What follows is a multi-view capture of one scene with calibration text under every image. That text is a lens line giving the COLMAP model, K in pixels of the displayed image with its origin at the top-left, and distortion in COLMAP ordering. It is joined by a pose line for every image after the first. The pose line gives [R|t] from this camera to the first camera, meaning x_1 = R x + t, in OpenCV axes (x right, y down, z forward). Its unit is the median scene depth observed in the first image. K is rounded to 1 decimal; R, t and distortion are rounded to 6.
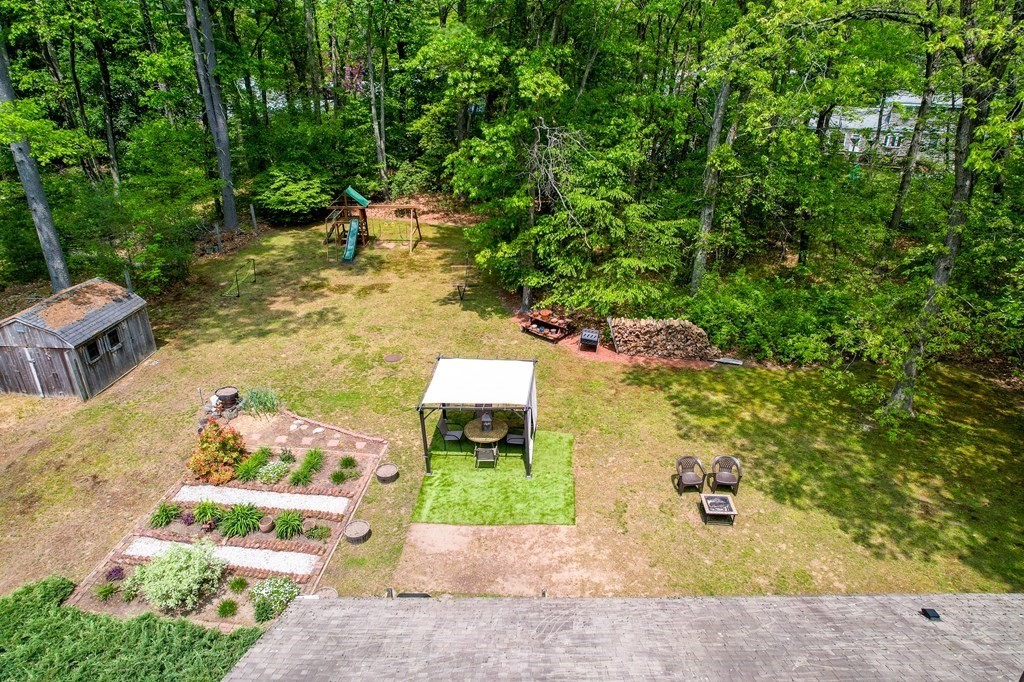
lens RADIAL K [[663.1, 0, 512.0], [0, 663.1, 341.0], [0, 0, 1]] dist [-0.017894, -0.003040]
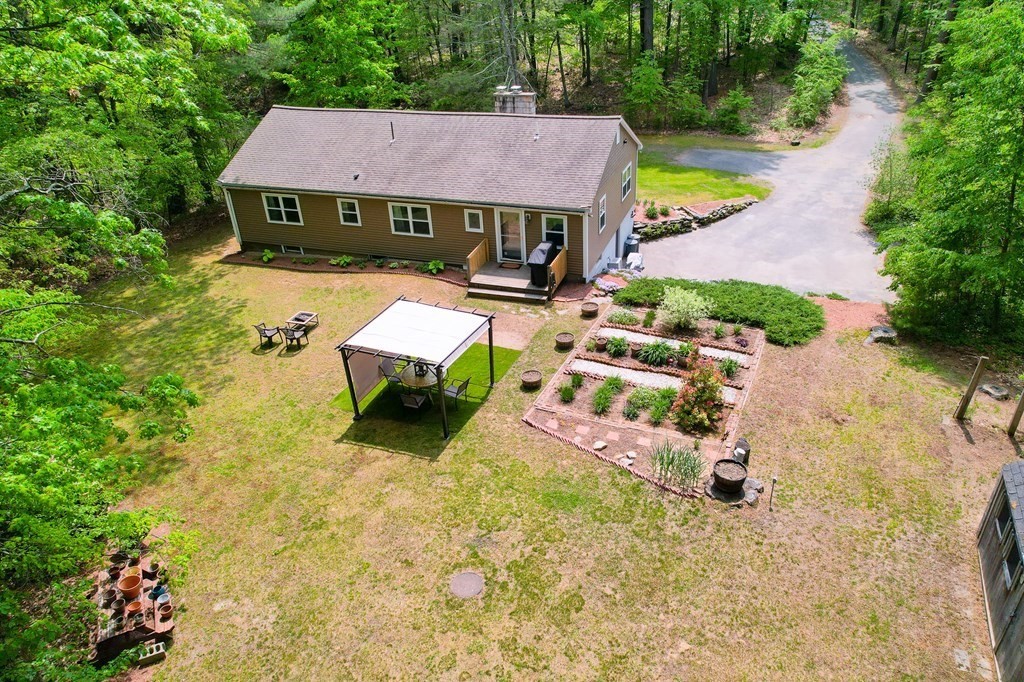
lens RADIAL K [[663.1, 0, 512.0], [0, 663.1, 341.0], [0, 0, 1]] dist [-0.017894, -0.003040]
pose [[-0.942053, -0.133375, 0.307811, -0.455903], [0.180634, 0.571512, 0.800466, -0.648071], [-0.282679, 0.809682, -0.514303, 1.446991]]
